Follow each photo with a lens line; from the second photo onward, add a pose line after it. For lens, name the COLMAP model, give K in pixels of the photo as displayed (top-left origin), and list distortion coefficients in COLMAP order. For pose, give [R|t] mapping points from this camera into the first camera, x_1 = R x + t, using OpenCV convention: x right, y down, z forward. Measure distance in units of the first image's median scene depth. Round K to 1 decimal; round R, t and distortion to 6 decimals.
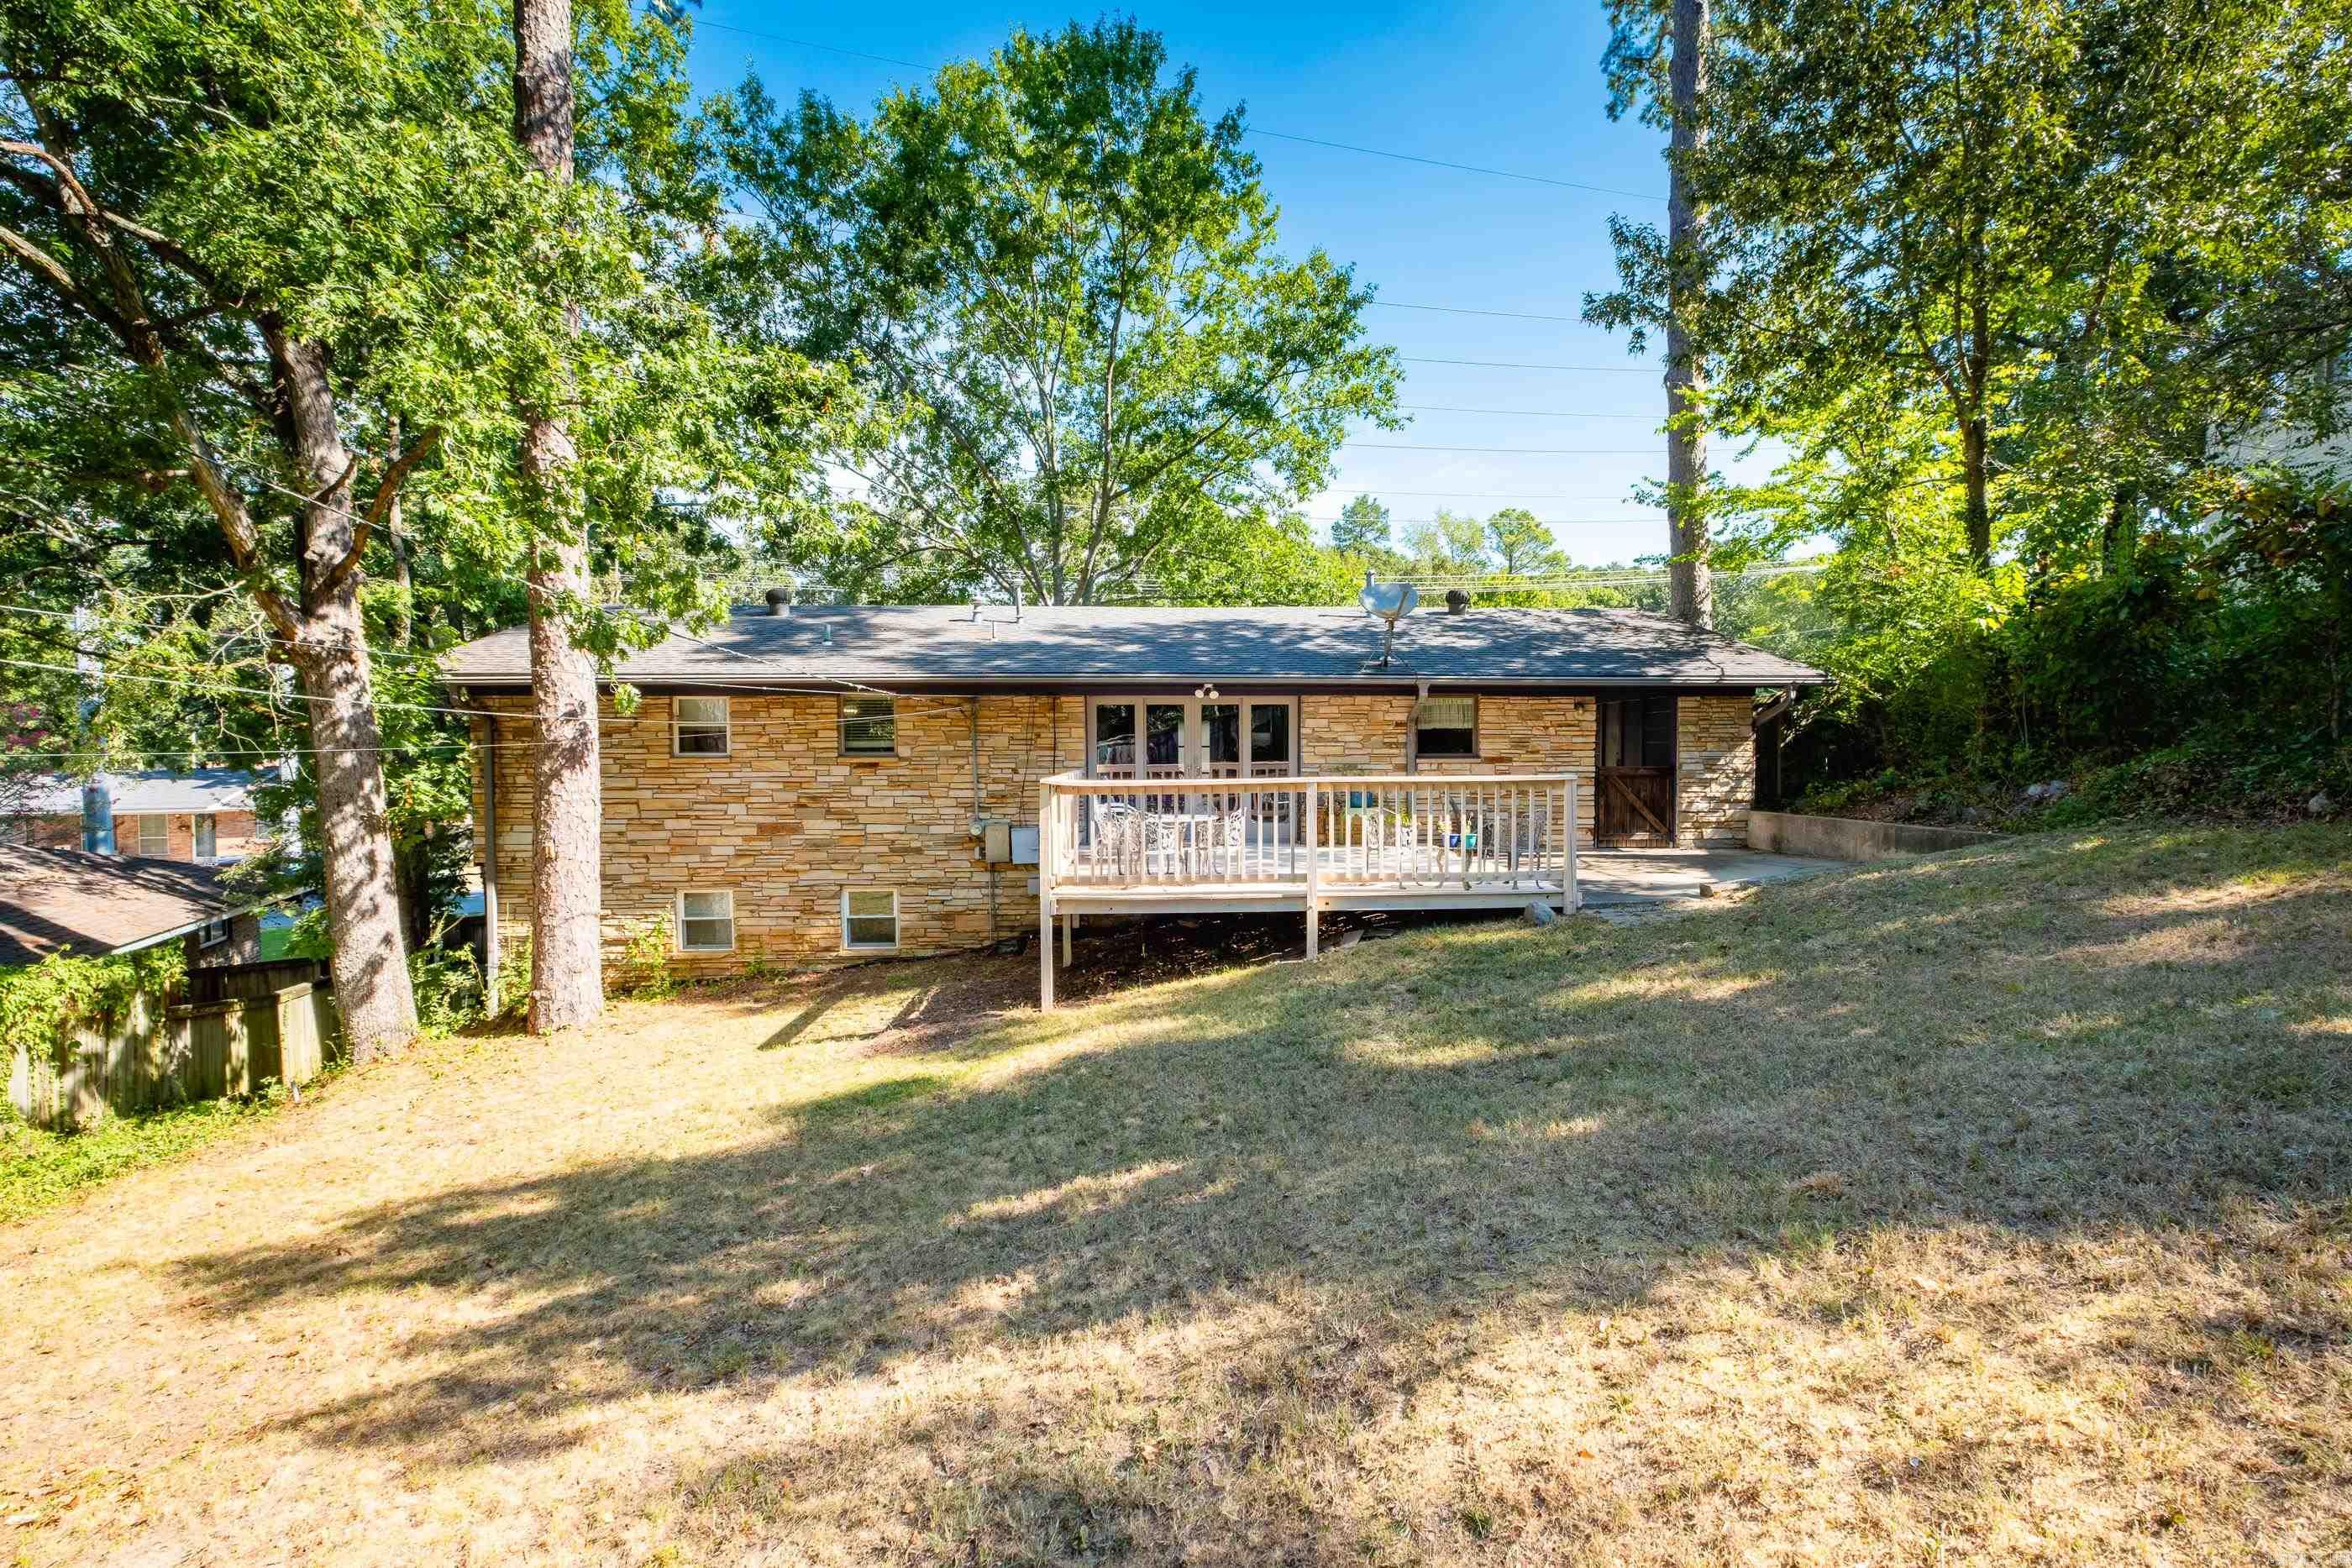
lens RADIAL K [[1048.2, 0, 1179.9], [0, 1048.2, 792.2], [0, 0, 1]] dist [-0.007510, -0.000457]
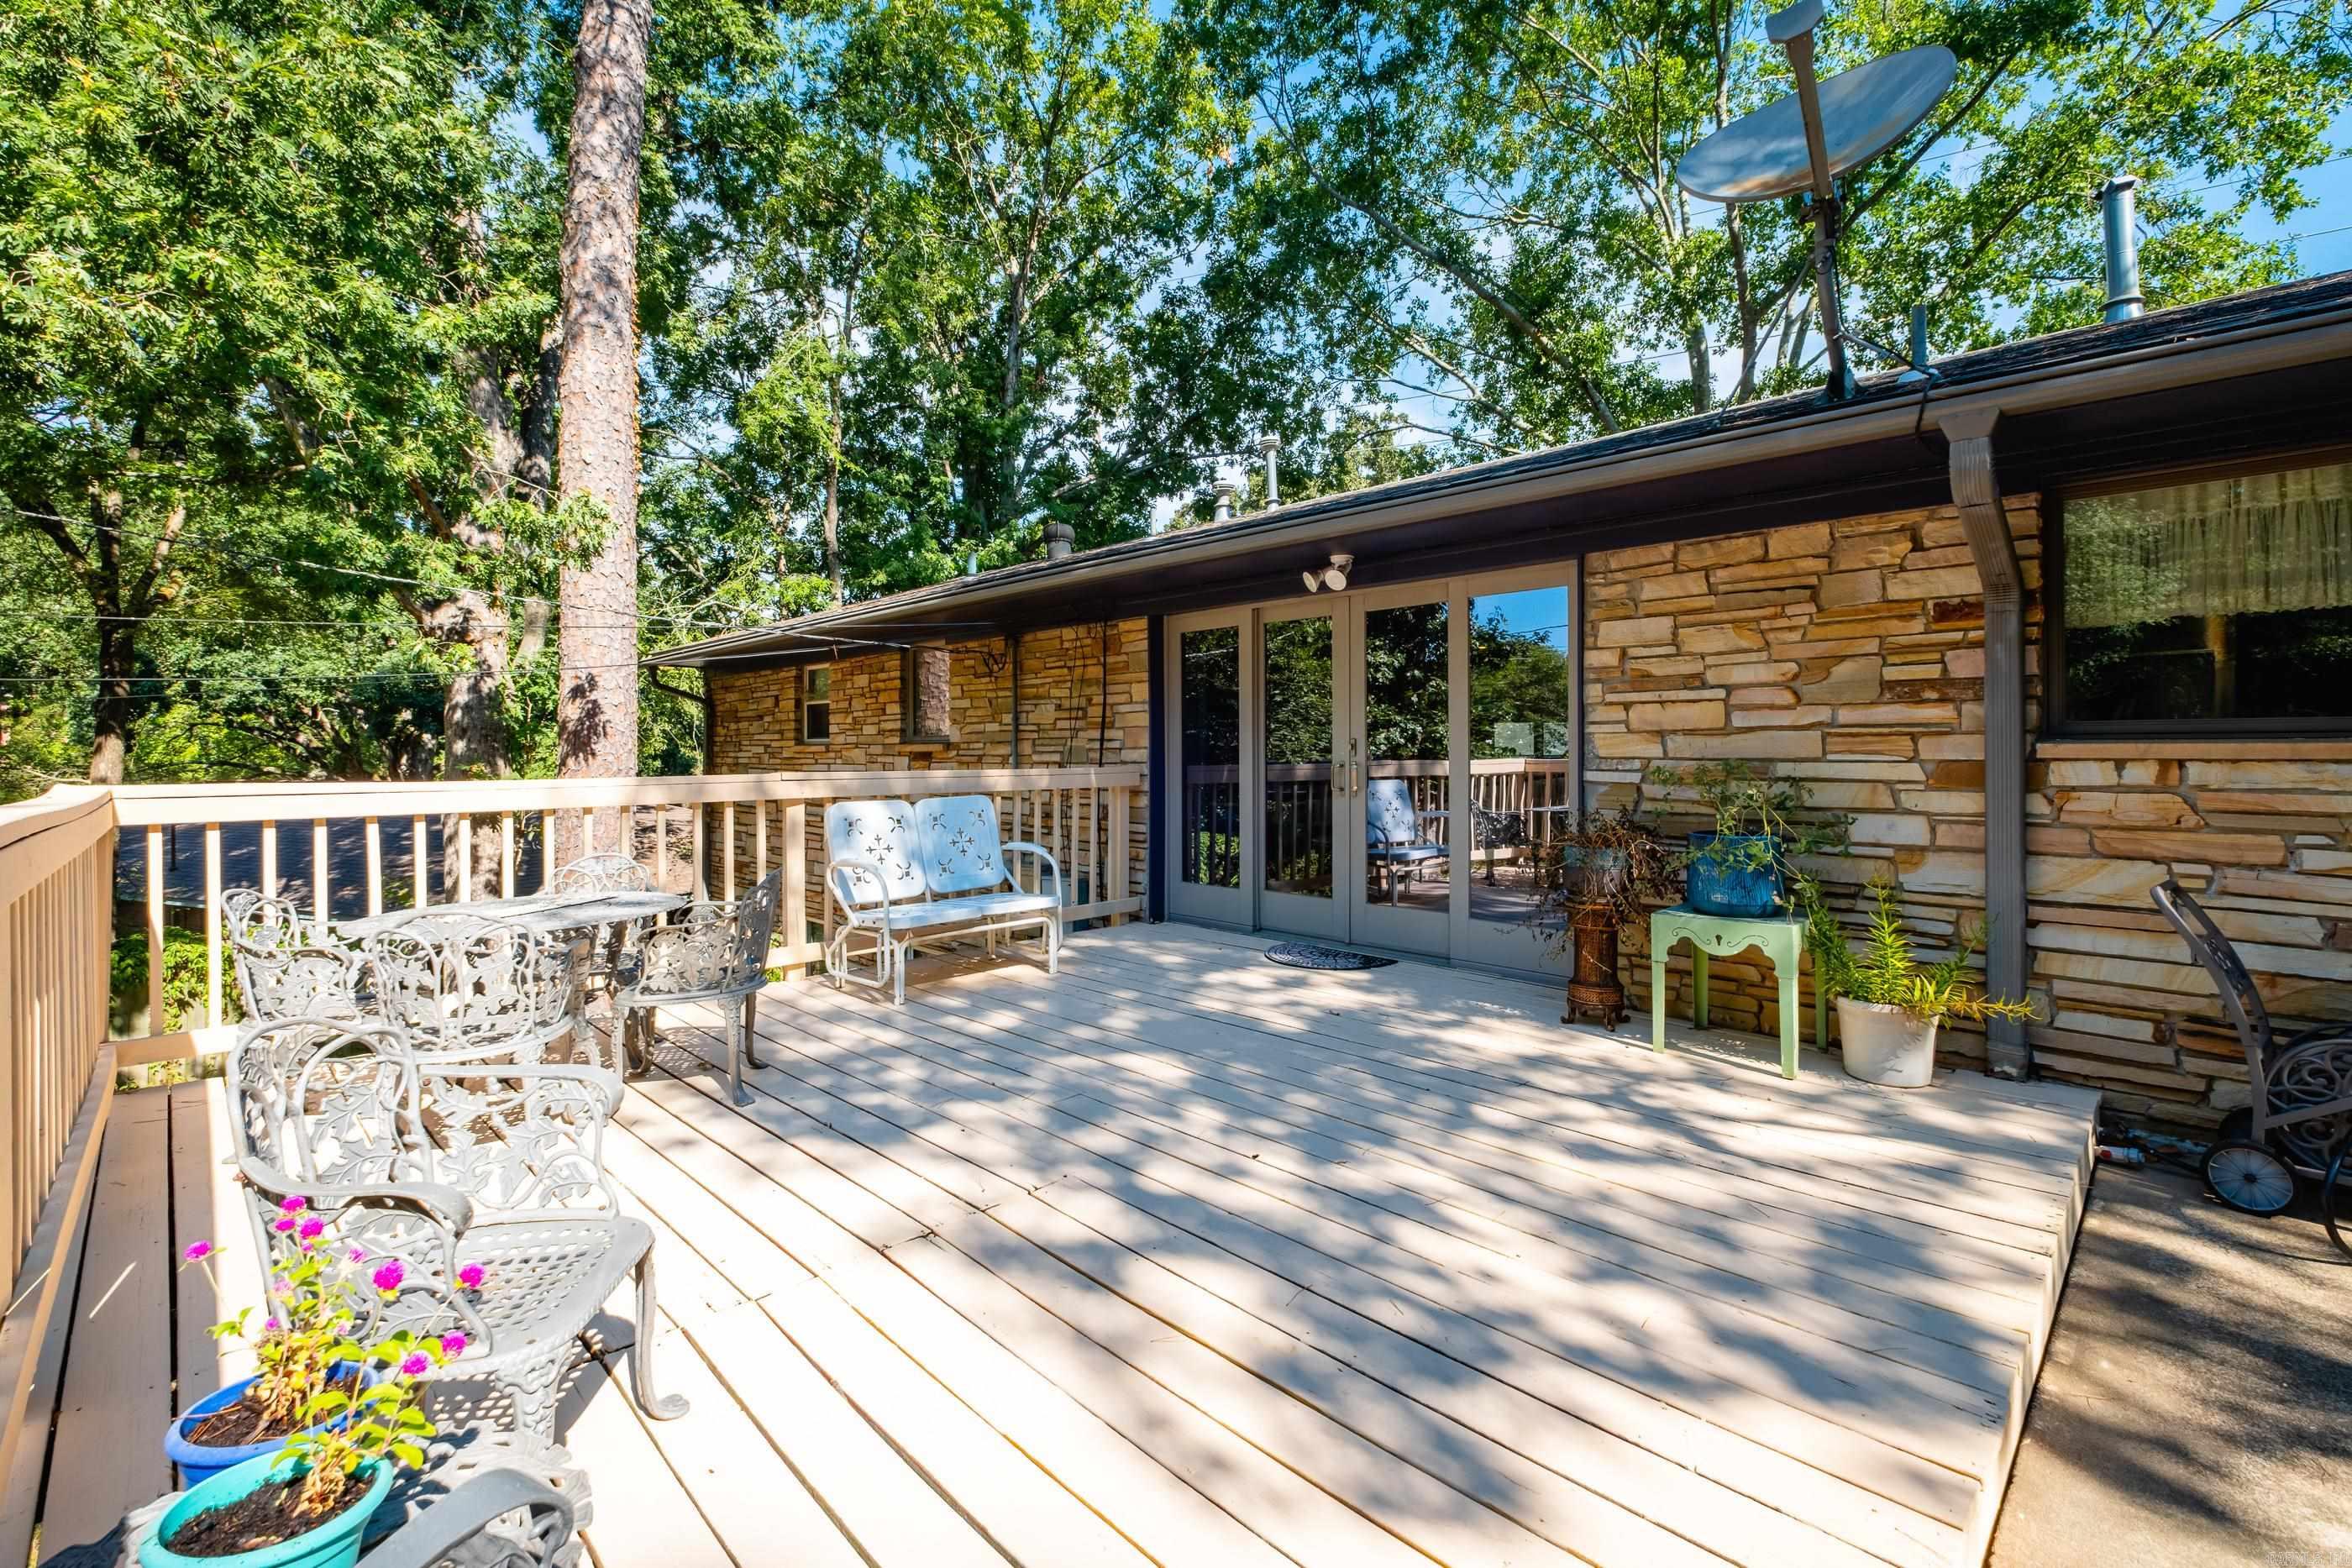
lens RADIAL K [[1023.9, 0, 1187.8], [0, 1023.9, 751.9], [0, 0, 1]] dist [-0.000731, -0.000059]
pose [[0.667916, 0.002949, -0.744231, 0.307398], [-0.025449, 0.999498, -0.018879, -0.022337], [0.743801, 0.031549, 0.667656, 0.778180]]
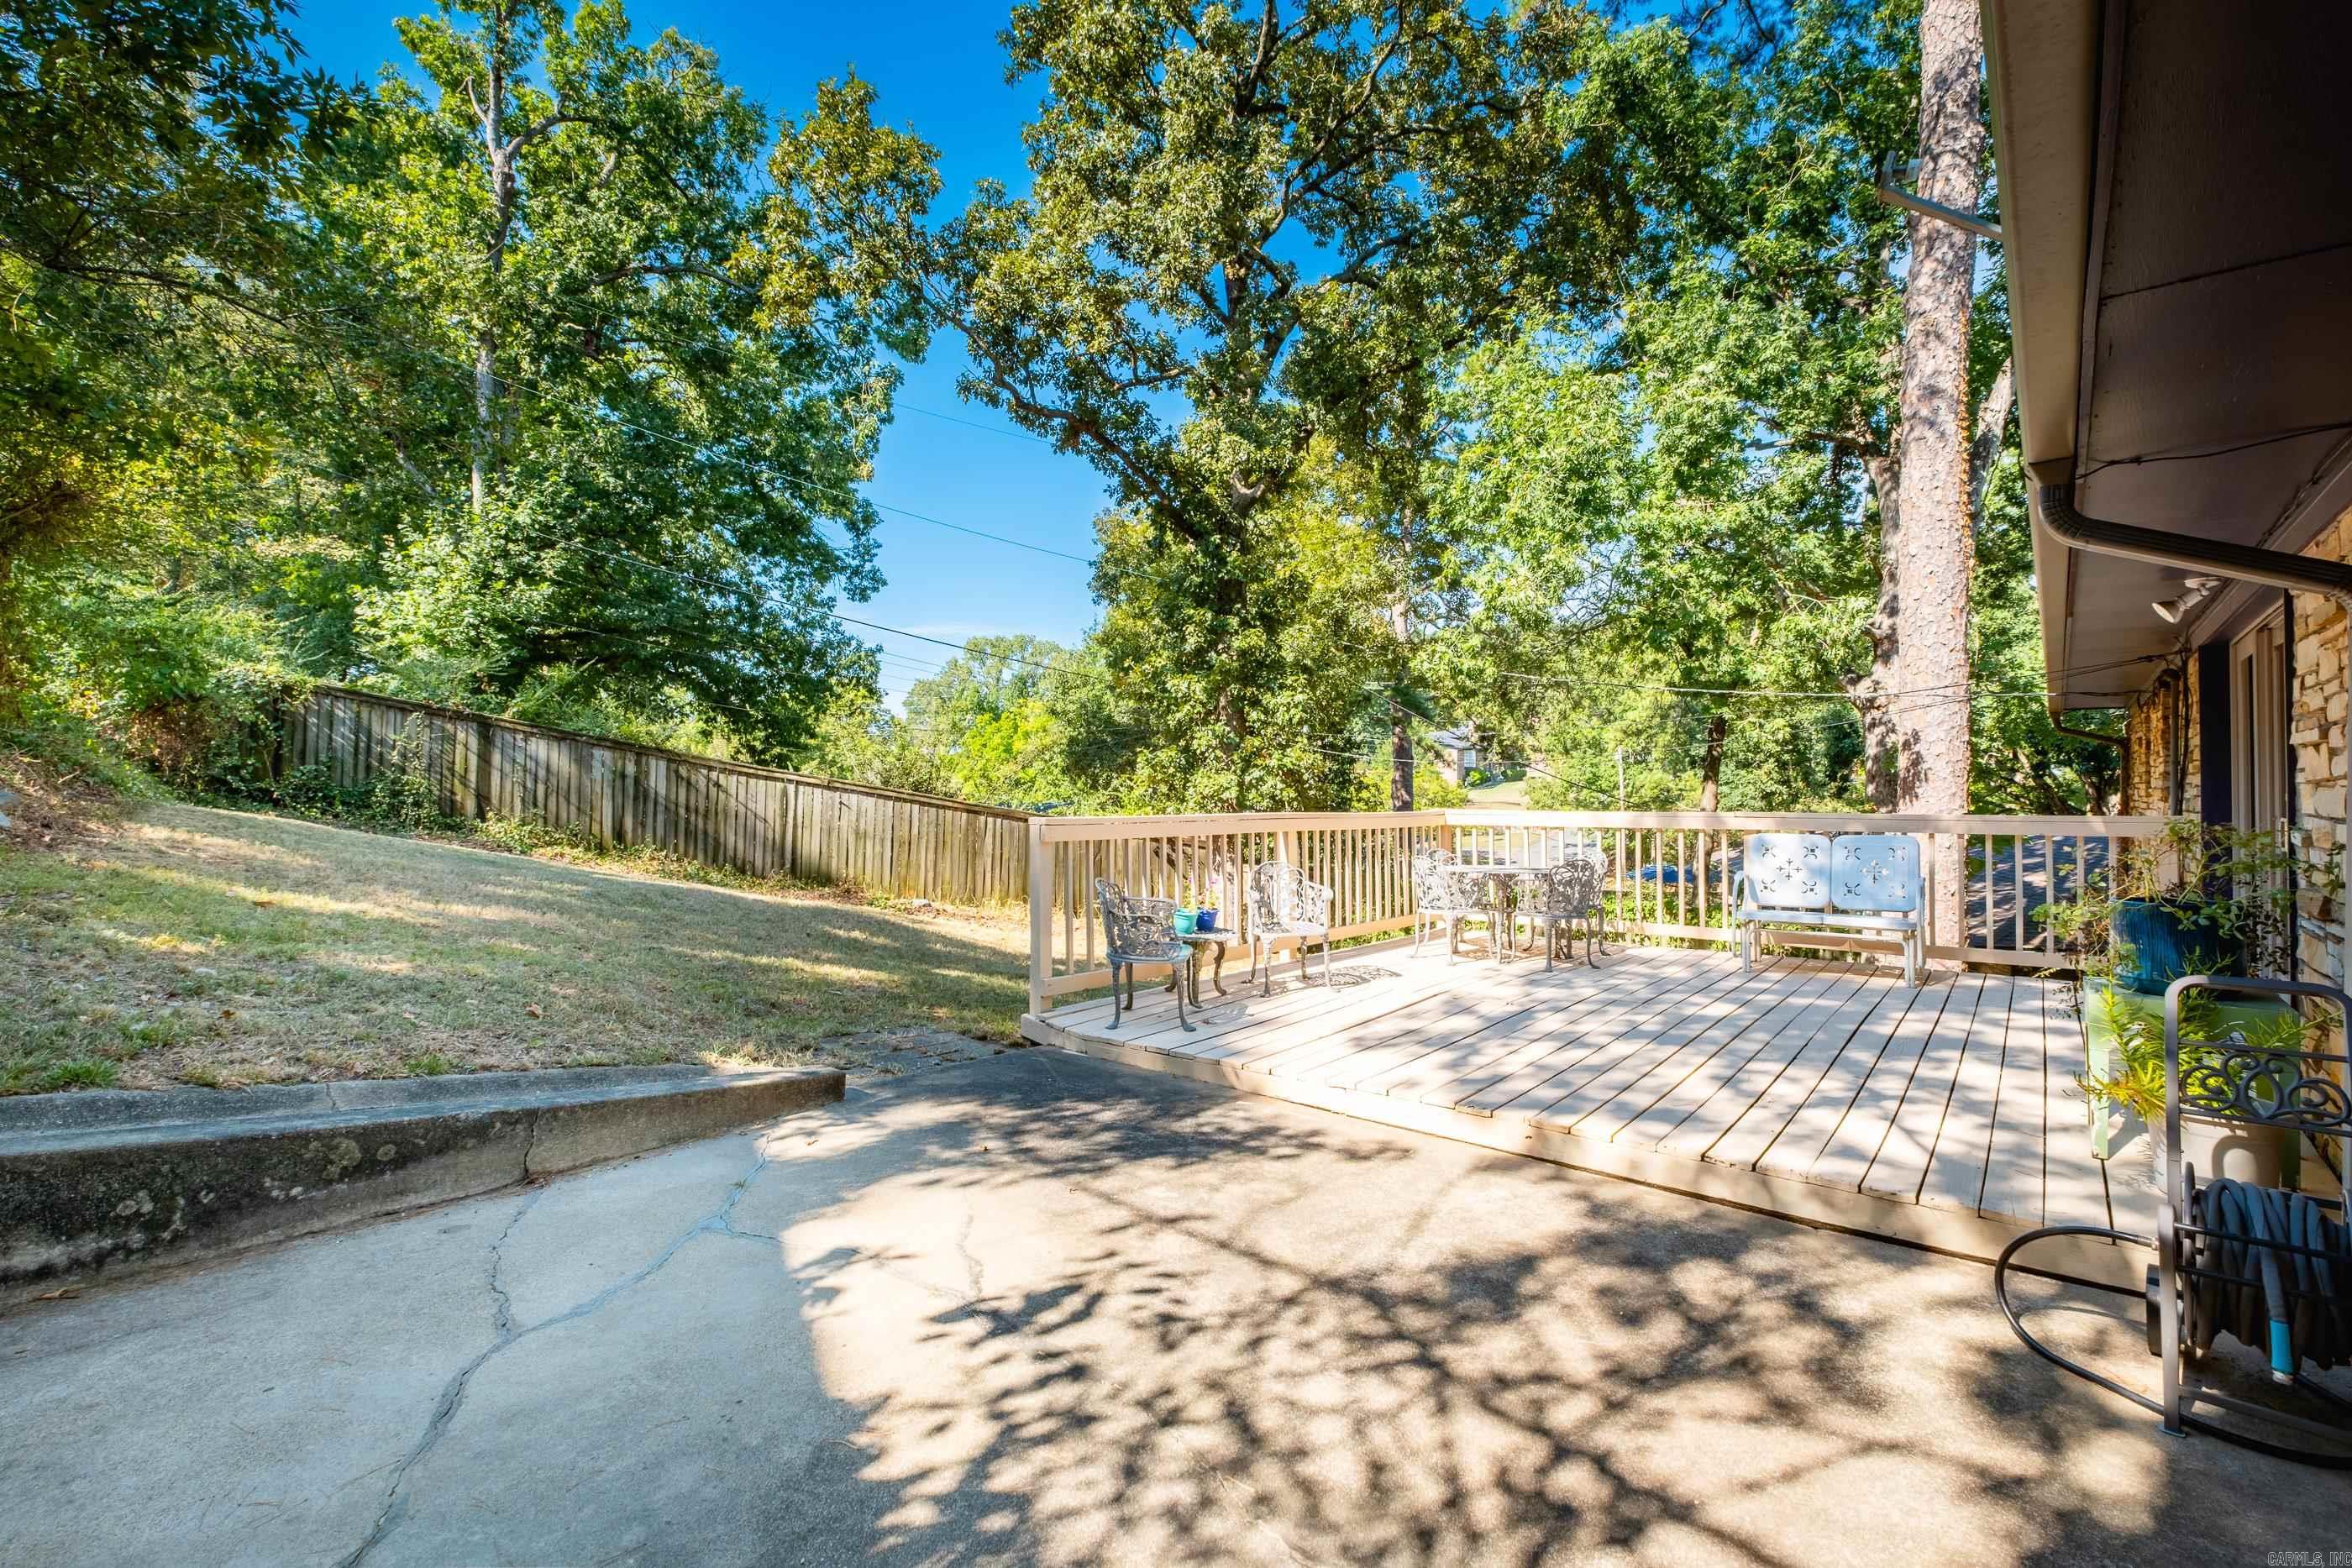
lens RADIAL K [[1027.5, 0, 1170.4], [0, 1027.5, 762.1], [0, 0, 1]] dist [-0.000020, -0.004135]
pose [[-0.685077, -0.015857, -0.728298, 0.562718], [-0.020225, 0.999792, -0.002743, -0.038063], [0.728190, 0.012850, -0.685255, 1.089333]]
